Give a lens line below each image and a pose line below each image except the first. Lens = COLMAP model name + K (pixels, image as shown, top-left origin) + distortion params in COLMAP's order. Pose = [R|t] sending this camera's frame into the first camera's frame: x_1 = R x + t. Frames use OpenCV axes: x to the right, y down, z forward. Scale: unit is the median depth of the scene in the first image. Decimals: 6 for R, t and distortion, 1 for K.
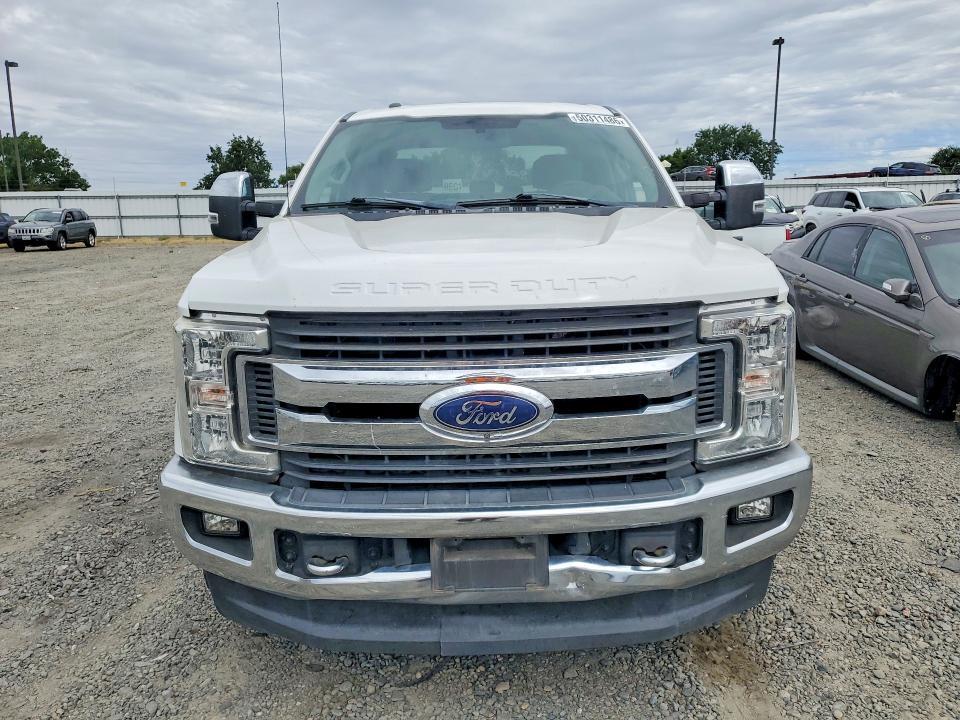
lens RADIAL K [[755.8, 0, 484.6], [0, 755.8, 356.5], [0, 0, 1]] dist [0.071170, -0.066940]
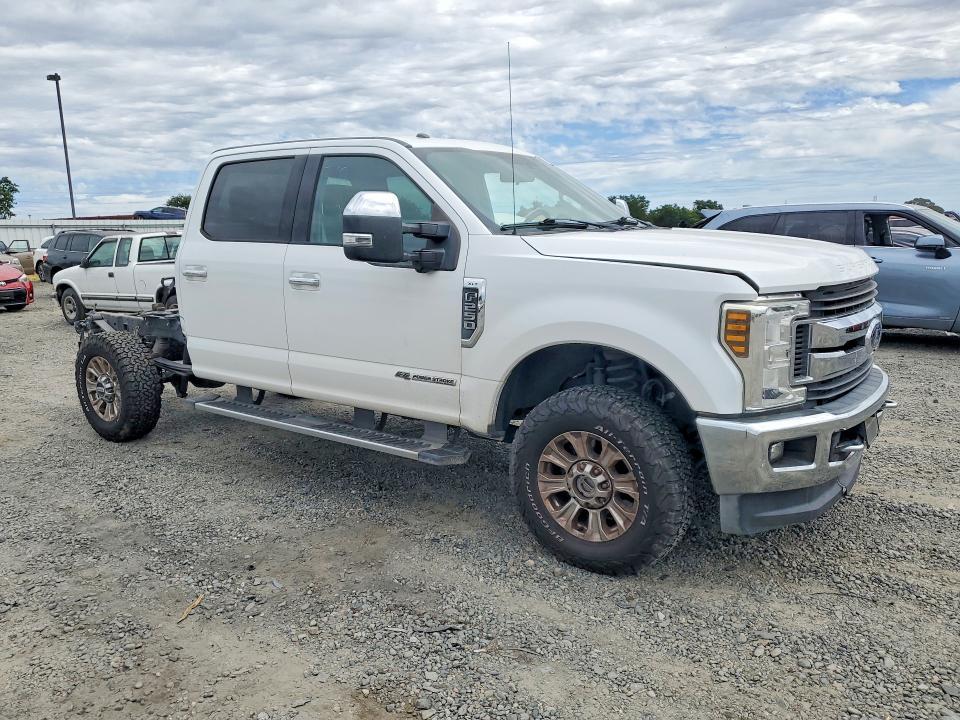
lens RADIAL K [[755.8, 0, 484.6], [0, 755.8, 356.5], [0, 0, 1]] dist [0.071170, -0.066940]
pose [[0.594045, -0.126115, 0.794484, -1.025001], [0.169178, 0.985132, 0.029881, -0.043604], [-0.786441, 0.116659, 0.606549, 0.341089]]
